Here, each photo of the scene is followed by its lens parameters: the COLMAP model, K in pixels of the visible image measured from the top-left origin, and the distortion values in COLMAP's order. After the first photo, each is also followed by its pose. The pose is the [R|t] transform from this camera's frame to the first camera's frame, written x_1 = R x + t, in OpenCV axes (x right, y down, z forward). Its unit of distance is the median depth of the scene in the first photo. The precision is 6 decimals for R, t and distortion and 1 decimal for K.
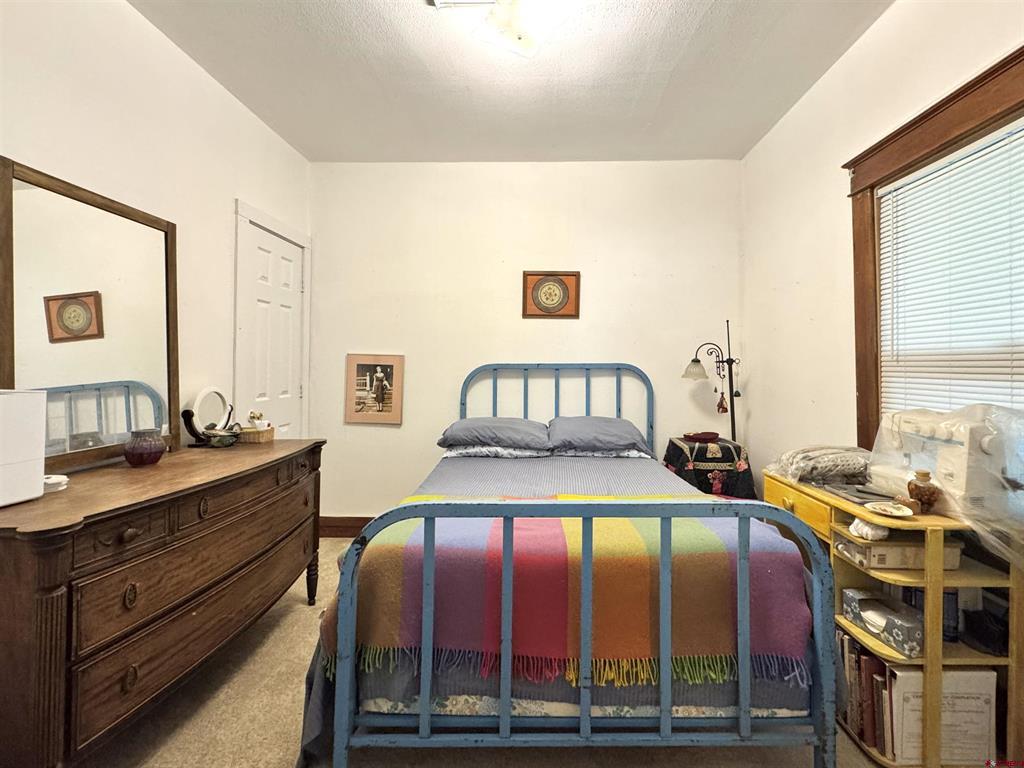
lens RADIAL K [[411.9, 0, 529.3], [0, 411.9, 371.4], [0, 0, 1]] dist [0.000092, -0.000014]
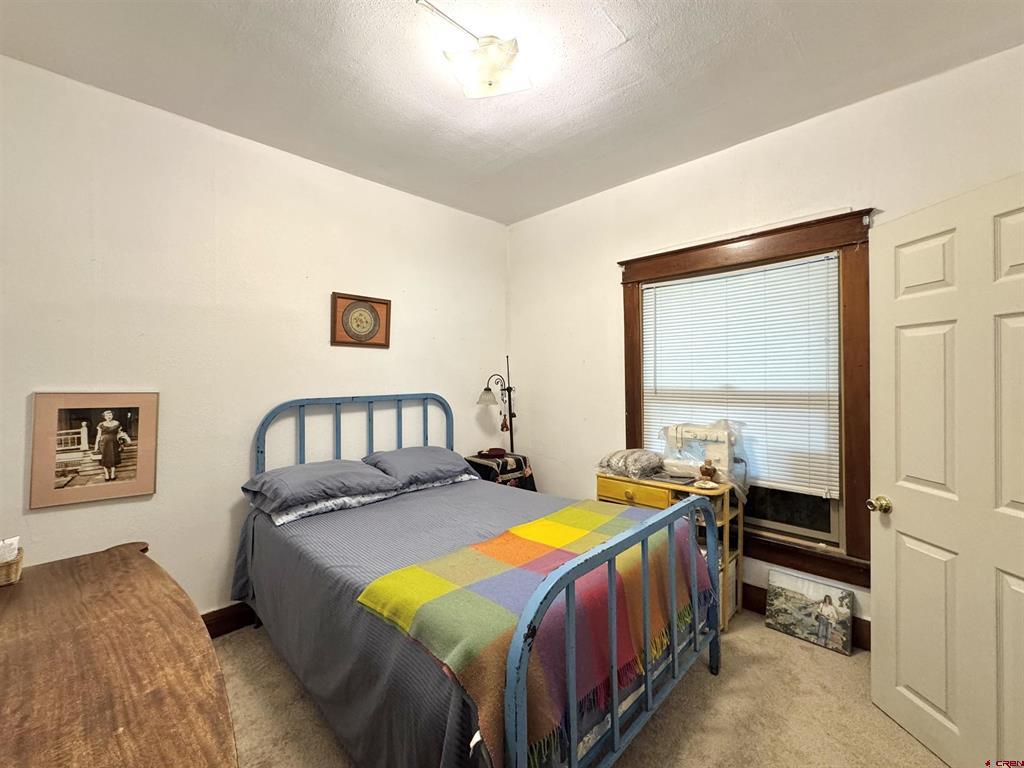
lens RADIAL K [[408.1, 0, 477.3], [0, 408.1, 386.6], [0, 0, 1]] dist [0.000221, -0.000061]
pose [[0.736819, -0.024931, 0.675630, -0.407349], [0.021686, 0.999677, 0.013238, -0.050002], [-0.675742, 0.004897, 0.737122, 0.161971]]
